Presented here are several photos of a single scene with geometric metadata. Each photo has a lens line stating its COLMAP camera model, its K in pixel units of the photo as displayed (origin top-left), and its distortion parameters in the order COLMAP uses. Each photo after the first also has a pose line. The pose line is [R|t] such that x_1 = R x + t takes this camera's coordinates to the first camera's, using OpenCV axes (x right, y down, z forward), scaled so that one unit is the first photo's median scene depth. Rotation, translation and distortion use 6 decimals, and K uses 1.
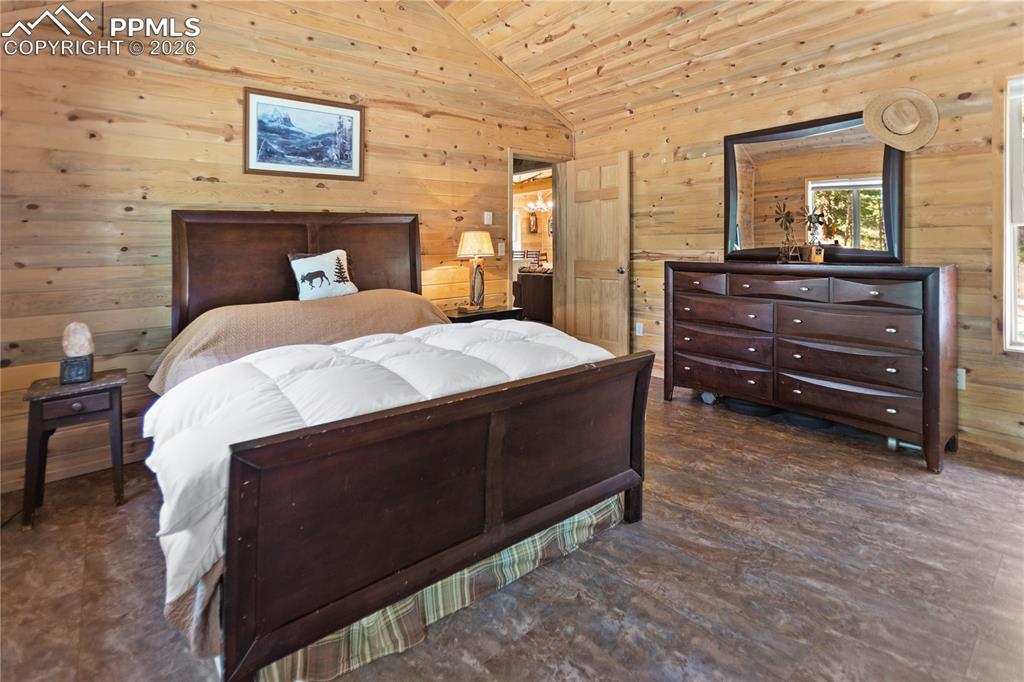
lens RADIAL K [[488.7, 0, 510.8], [0, 488.7, 332.9], [0, 0, 1]] dist [0.002036, 0.002076]
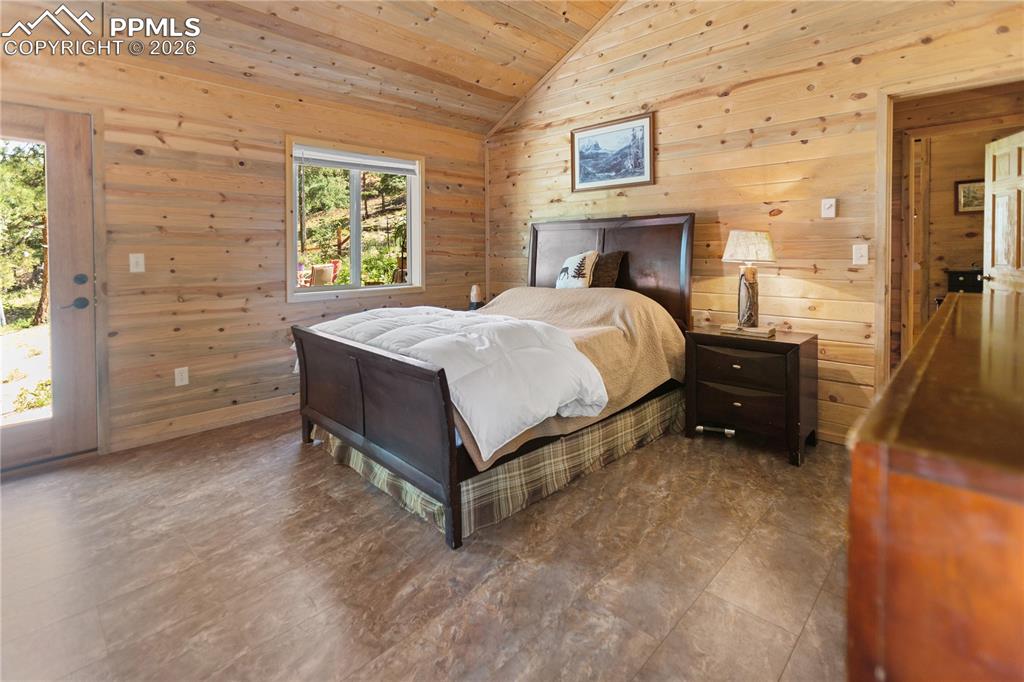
lens RADIAL K [[476.4, 0, 512.0], [0, 476.4, 341.0], [0, 0, 1]] dist [-0.001636, 0.007436]
pose [[0.108009, 0.209128, -0.971905, 0.787022], [-0.170821, 0.966988, 0.189087, -0.142180], [0.979364, 0.145599, 0.140167, 0.674158]]
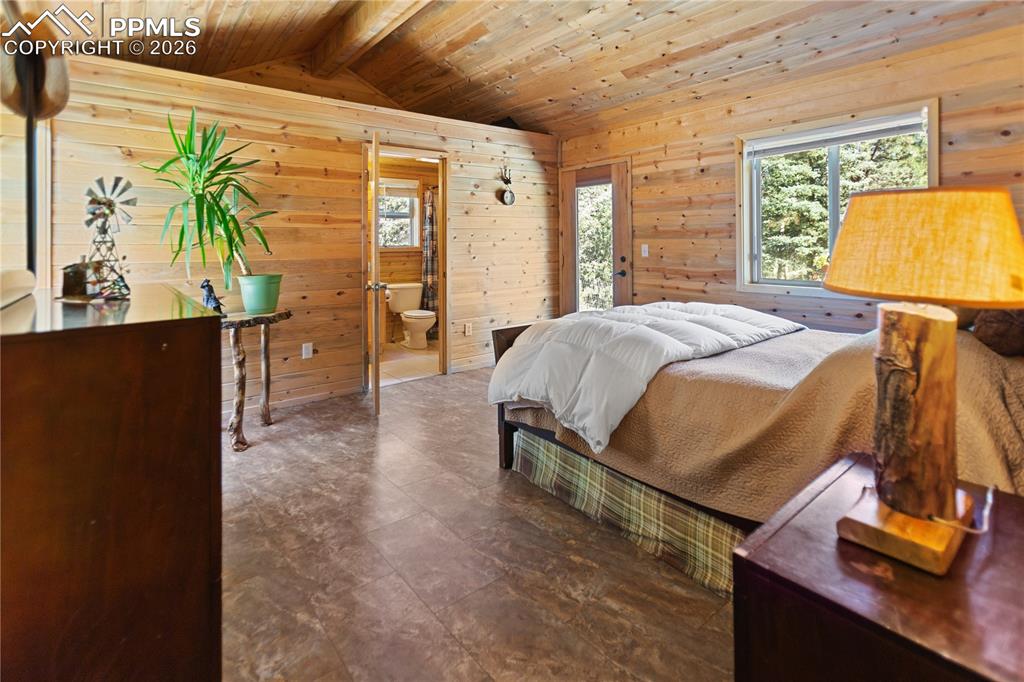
lens RADIAL K [[469.6, 0, 512.1], [0, 469.6, 331.1], [0, 0, 1]] dist [-0.000268, 0.000558]
pose [[-0.999483, 0.032065, -0.002201, 0.161920], [0.029224, 0.935172, 0.352985, -0.272604], [0.013377, 0.352738, -0.935626, 1.473332]]
